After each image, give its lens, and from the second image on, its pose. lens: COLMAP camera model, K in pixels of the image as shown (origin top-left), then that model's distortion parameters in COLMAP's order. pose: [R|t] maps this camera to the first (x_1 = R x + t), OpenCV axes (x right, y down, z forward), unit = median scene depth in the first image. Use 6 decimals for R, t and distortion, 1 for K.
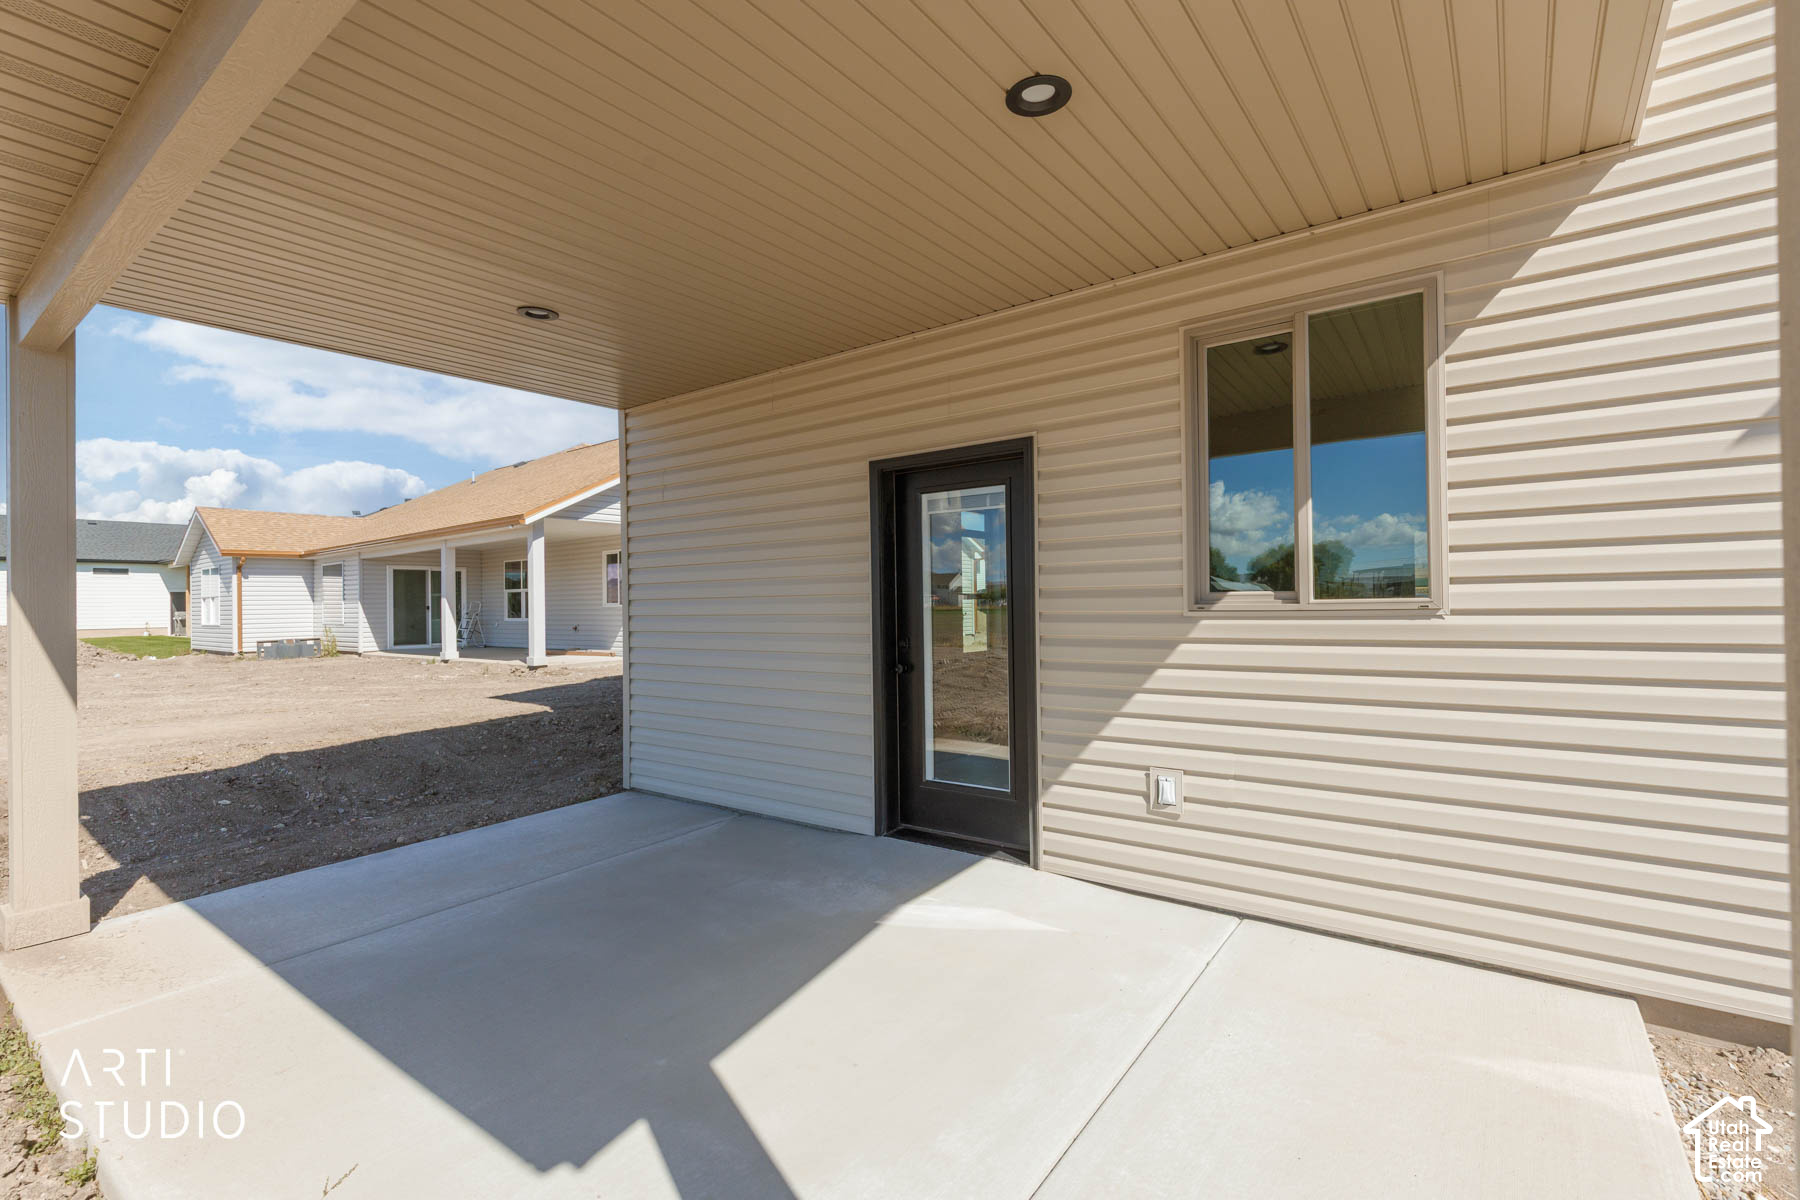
lens RADIAL K [[811.9, 0, 900.7], [0, 811.9, 598.5], [0, 0, 1]] dist [-0.003722, -0.000016]
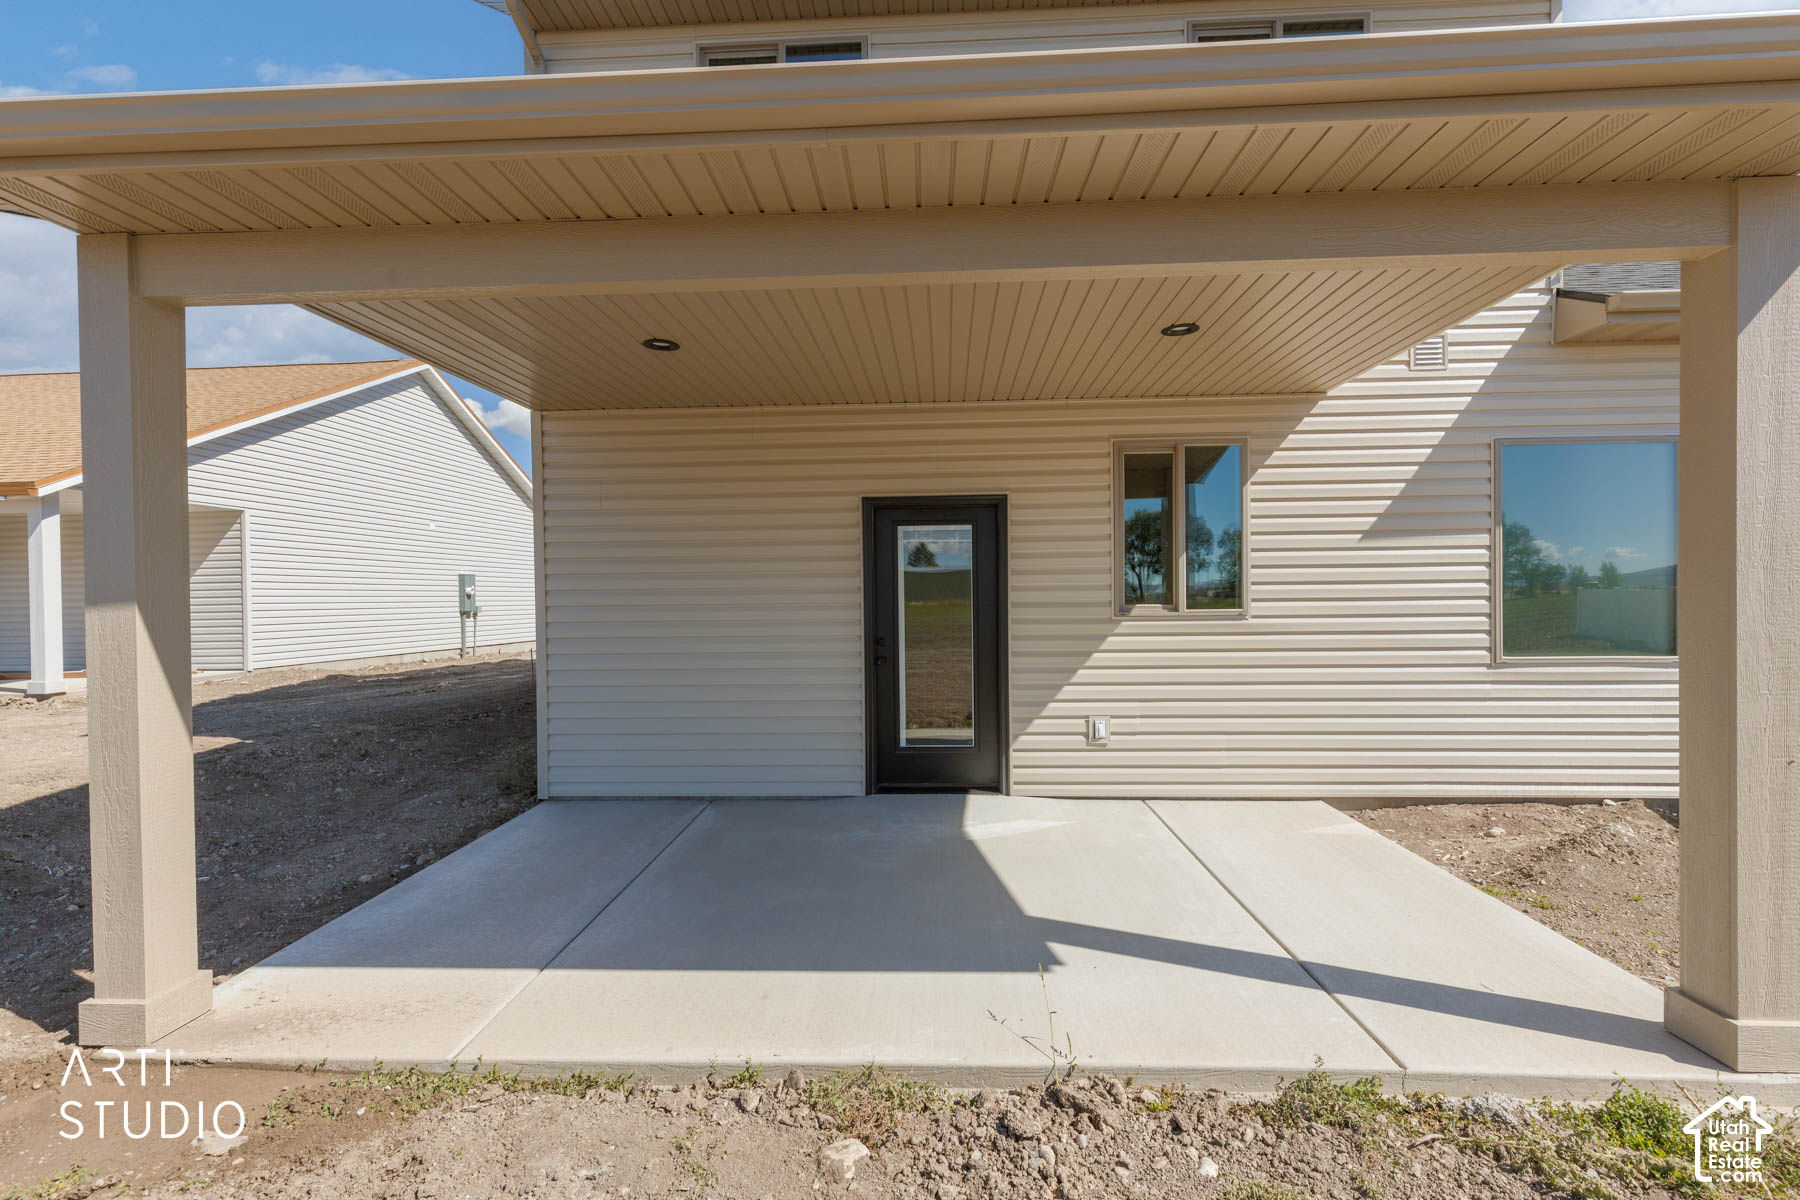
lens RADIAL K [[811.9, 0, 903.3], [0, 811.9, 604.4], [0, 0, 1]] dist [-0.003722, -0.000016]
pose [[0.822894, 0.000990, 0.568194, -0.808462], [-0.005375, 0.999967, 0.006042, -0.013854], [-0.568170, -0.008026, 0.822872, -0.077599]]
